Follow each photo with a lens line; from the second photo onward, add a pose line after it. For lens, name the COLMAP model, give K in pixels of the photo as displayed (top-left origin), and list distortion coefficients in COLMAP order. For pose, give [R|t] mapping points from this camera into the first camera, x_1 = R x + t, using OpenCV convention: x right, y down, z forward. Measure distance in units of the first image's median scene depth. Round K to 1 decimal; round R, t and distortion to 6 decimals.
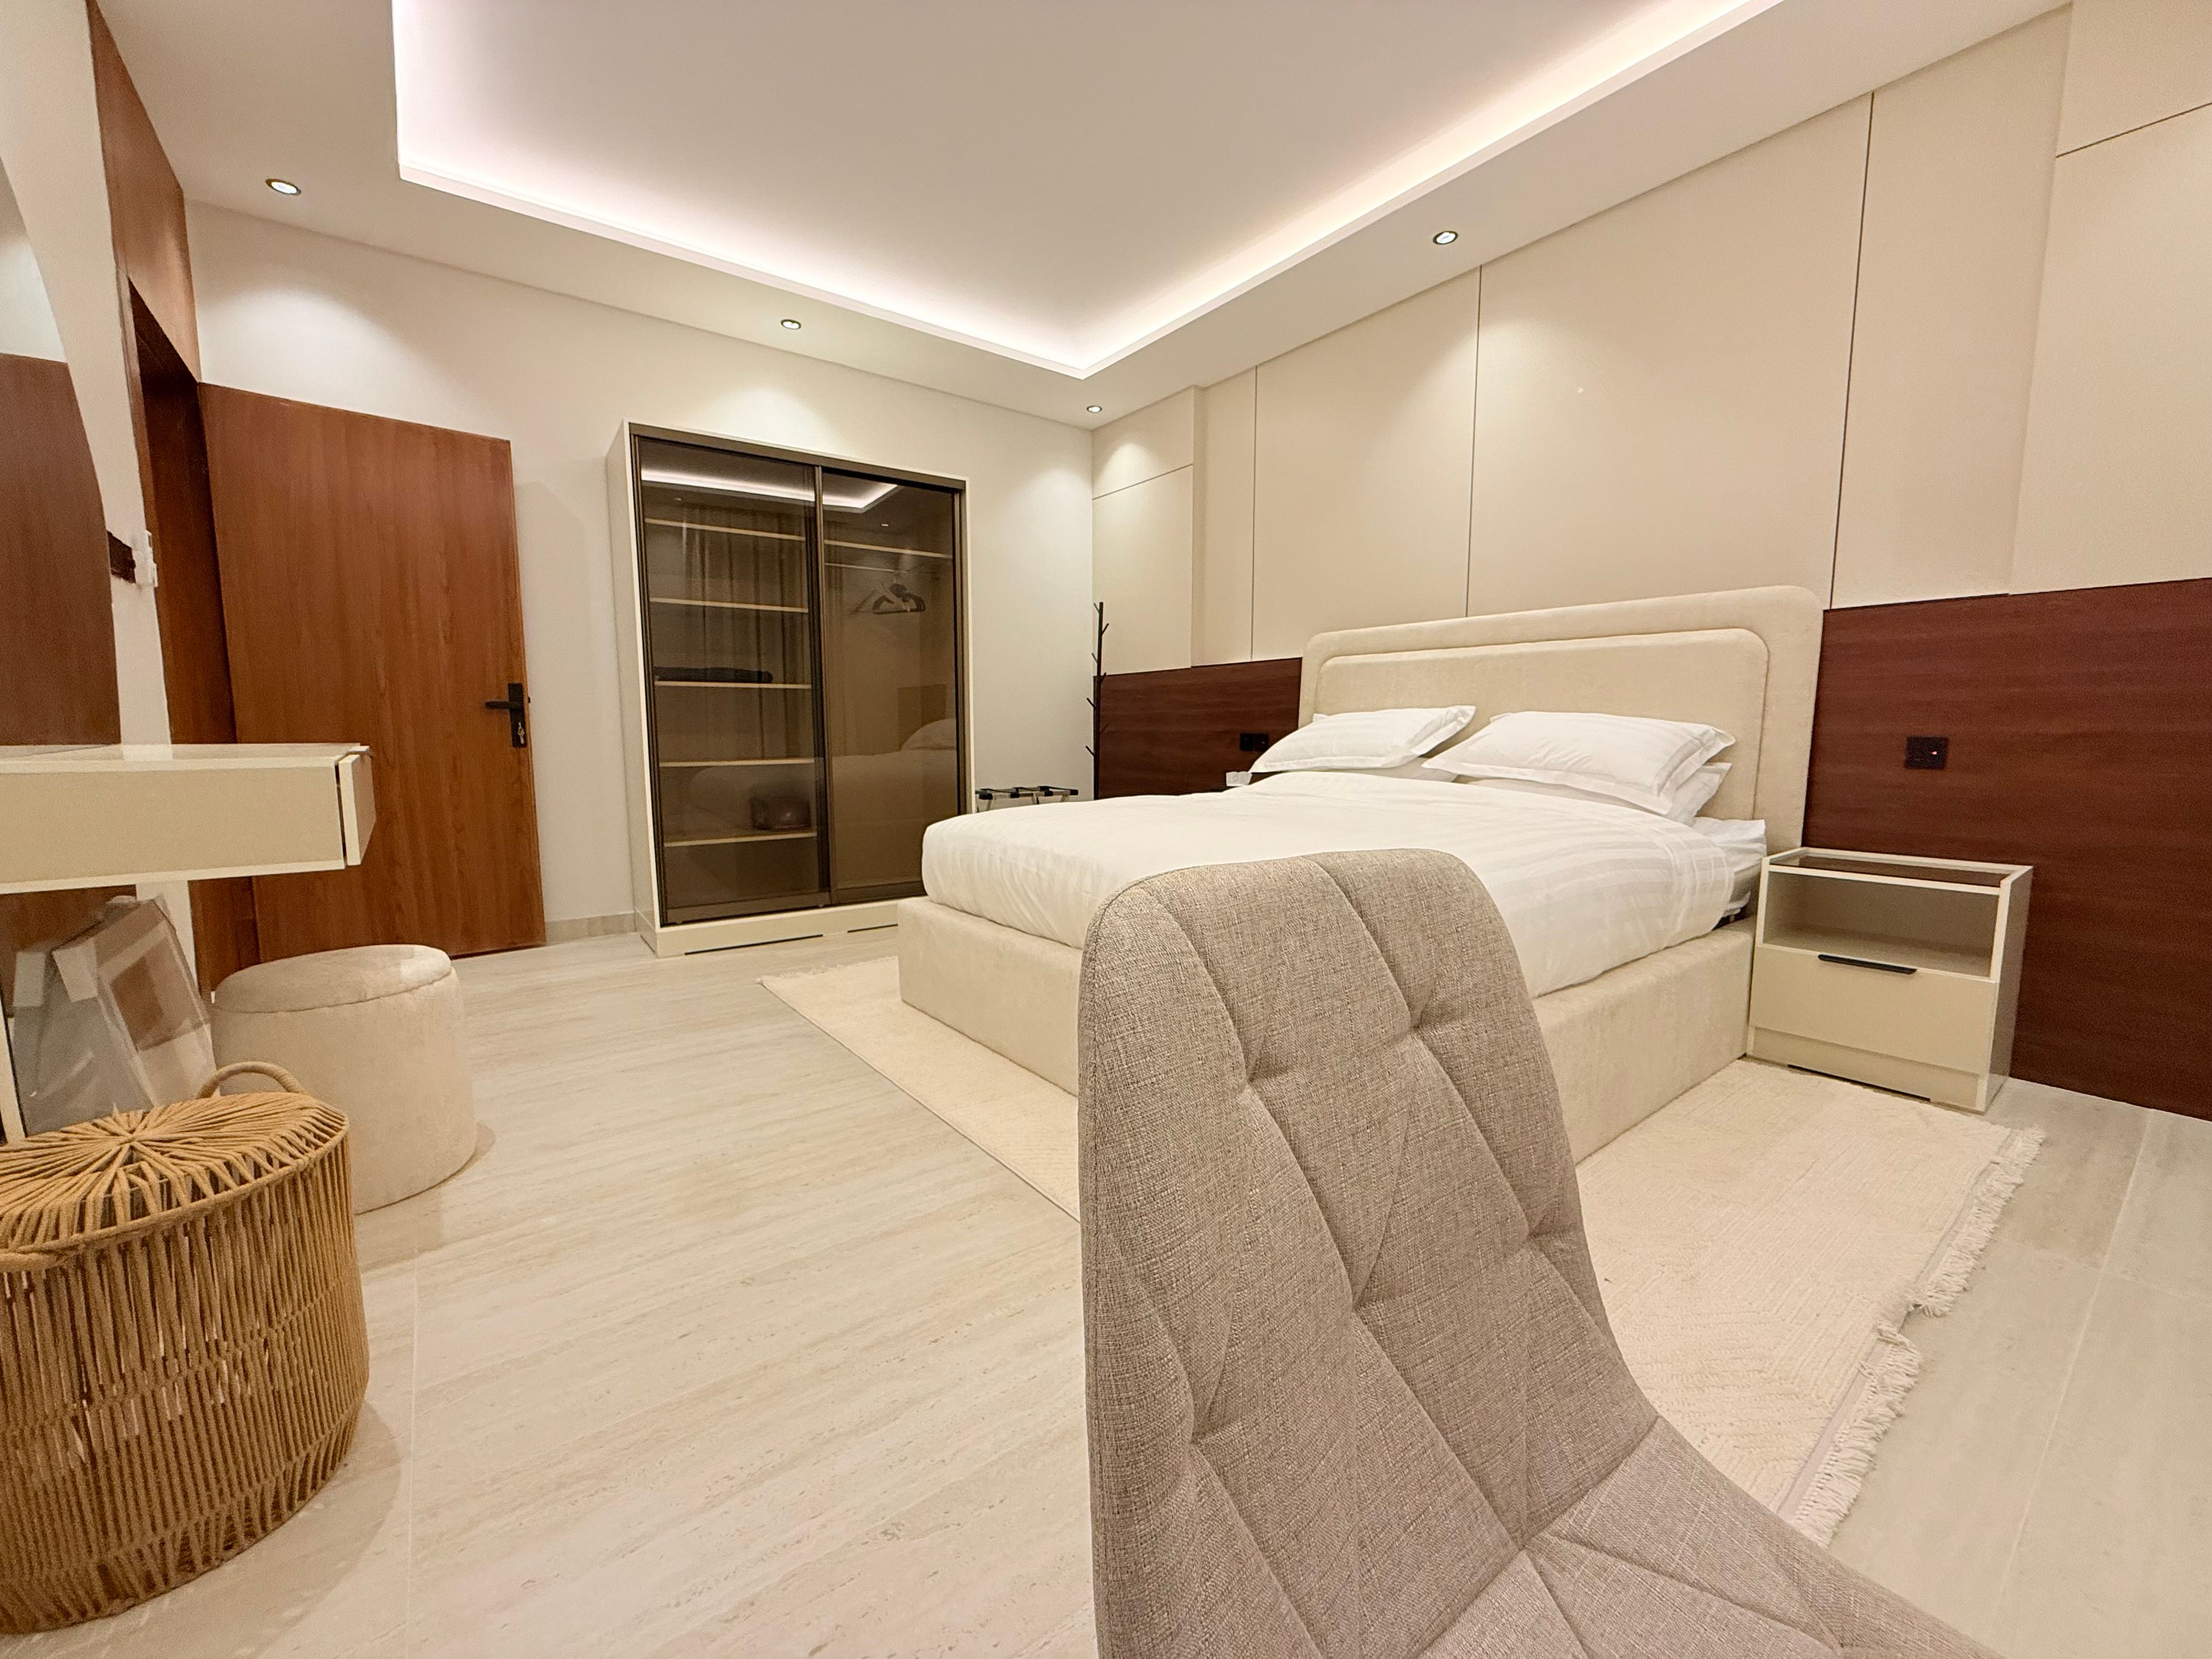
lens RADIAL K [[867.5, 0, 1106.6], [0, 867.5, 833.9], [0, 0, 1]] dist [-0.000630, -0.000153]
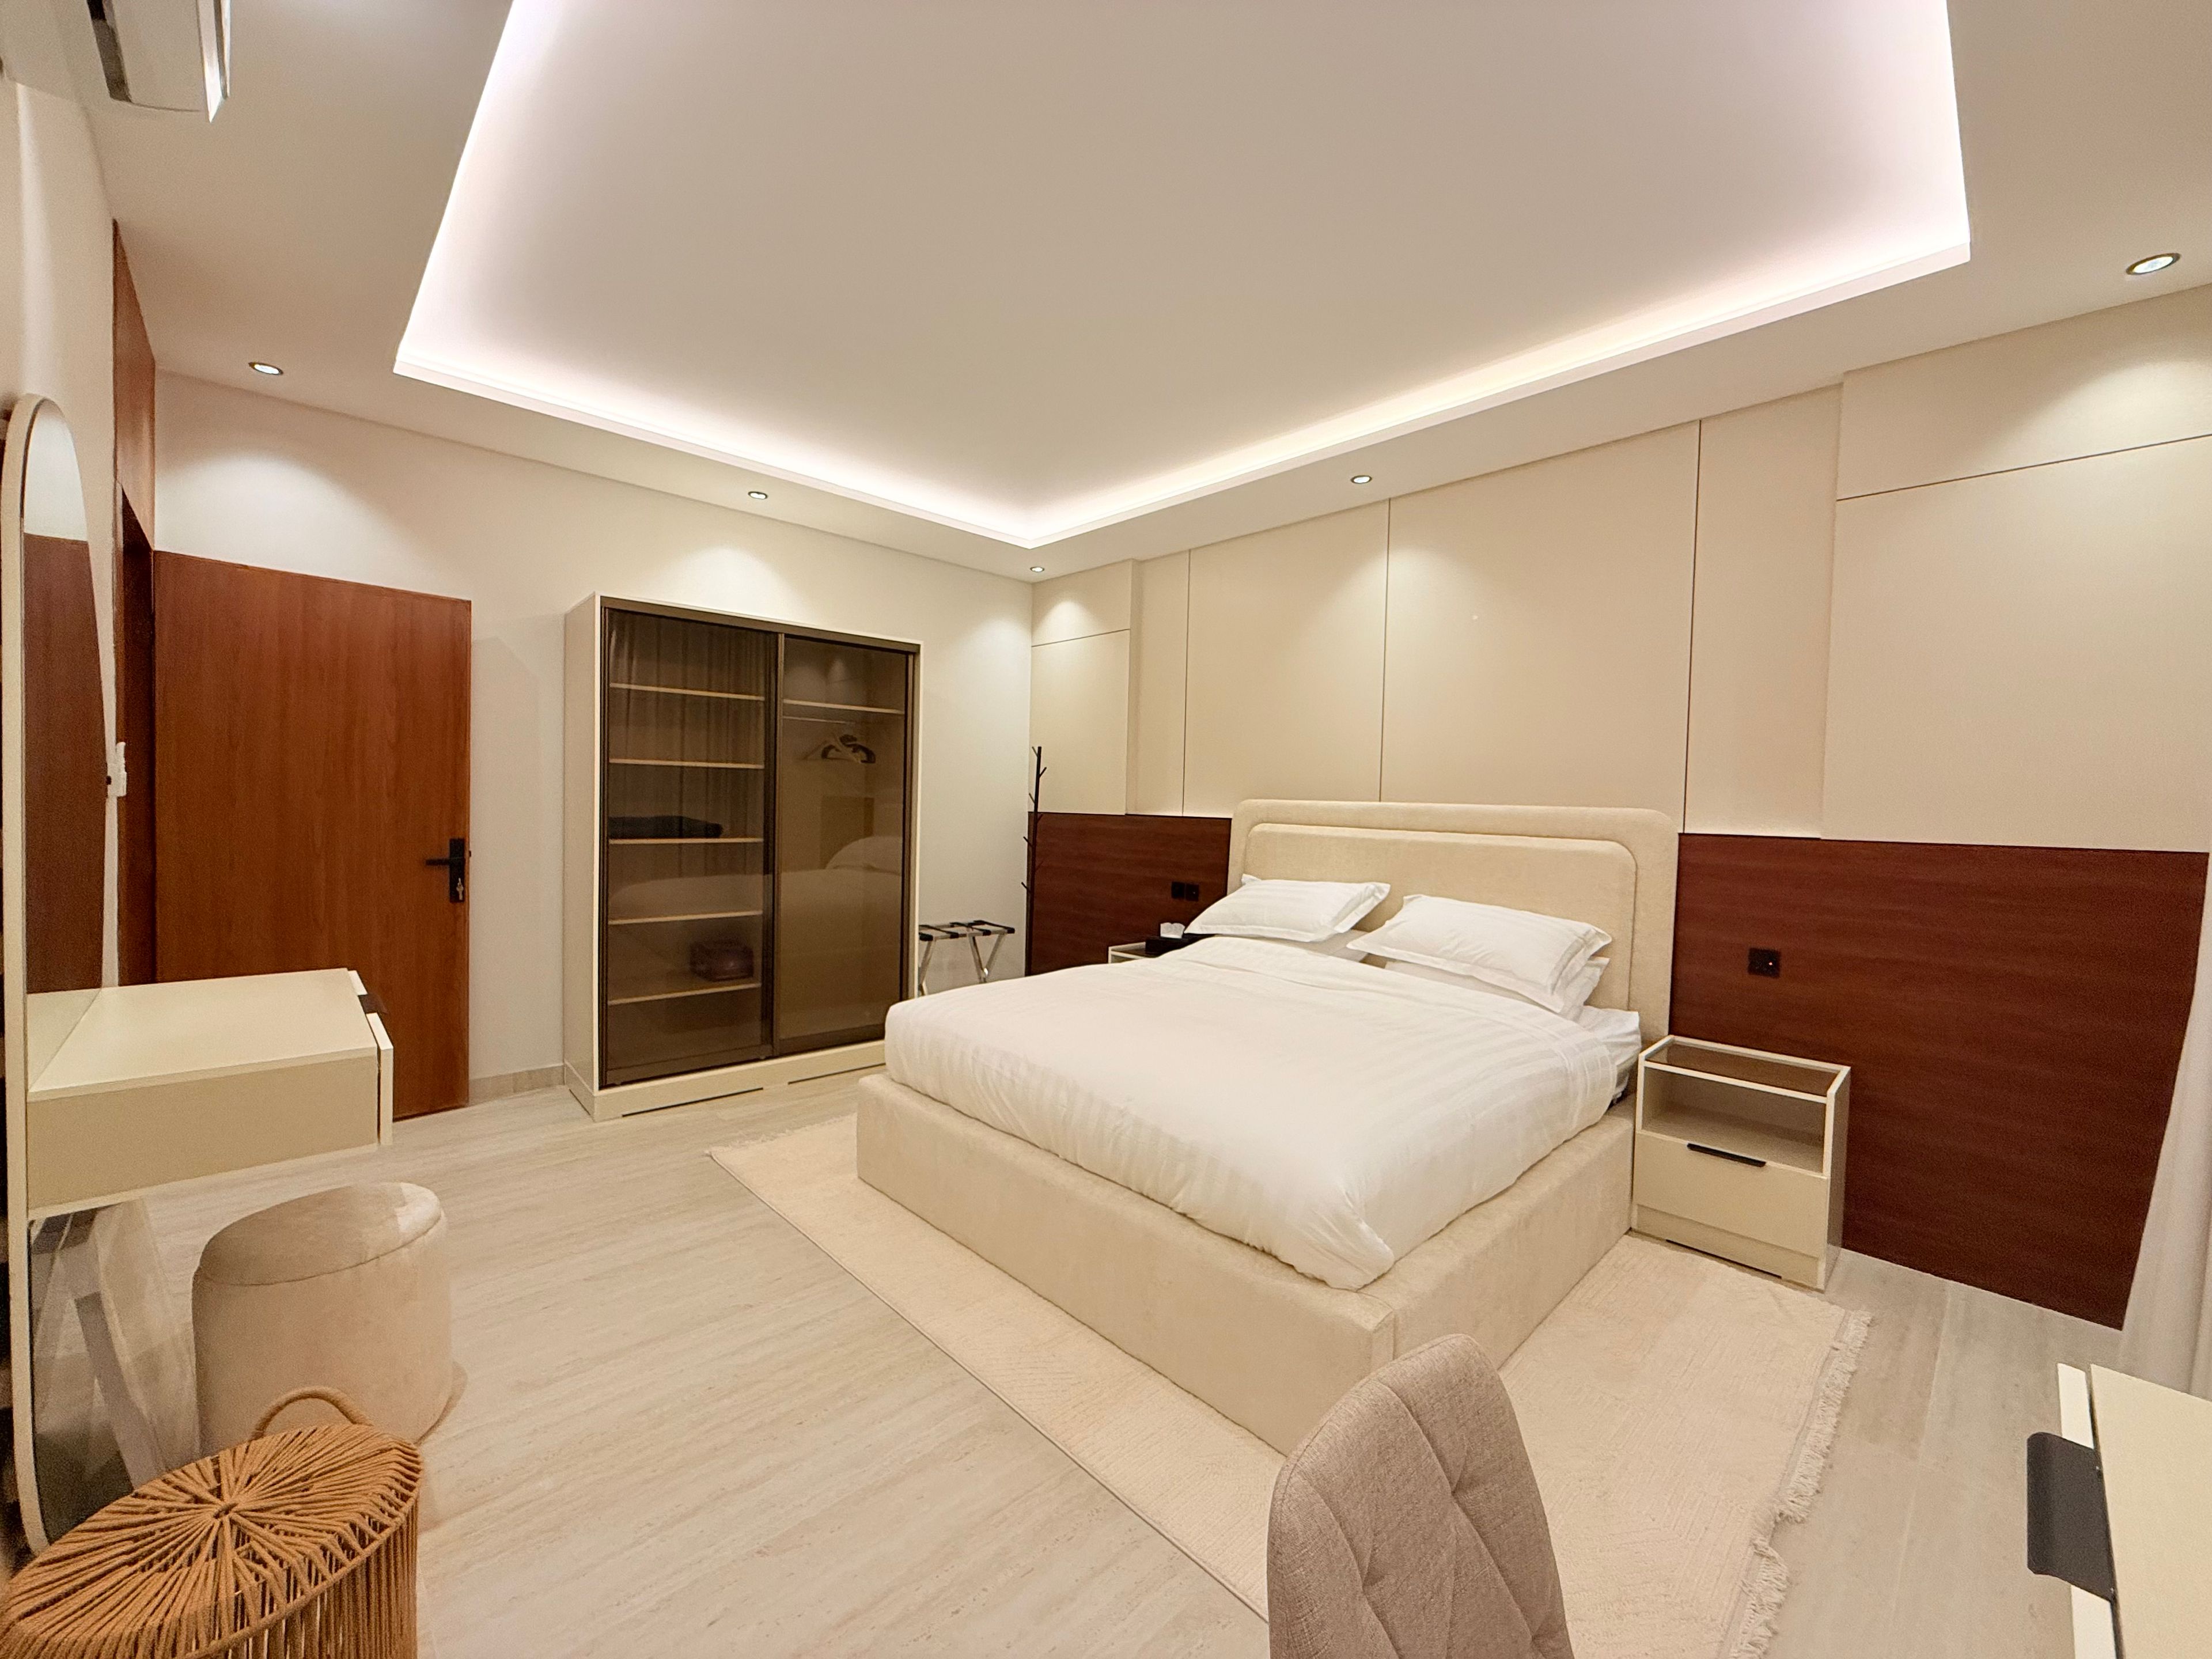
lens RADIAL K [[867.5, 0, 1103.2], [0, 867.5, 834.8], [0, 0, 1]] dist [-0.000630, -0.000153]
pose [[0.993817, 0.023211, 0.108576, -0.079415], [-0.014620, 0.996747, -0.079259, -0.150565], [-0.110062, 0.077182, 0.990923, -0.082901]]
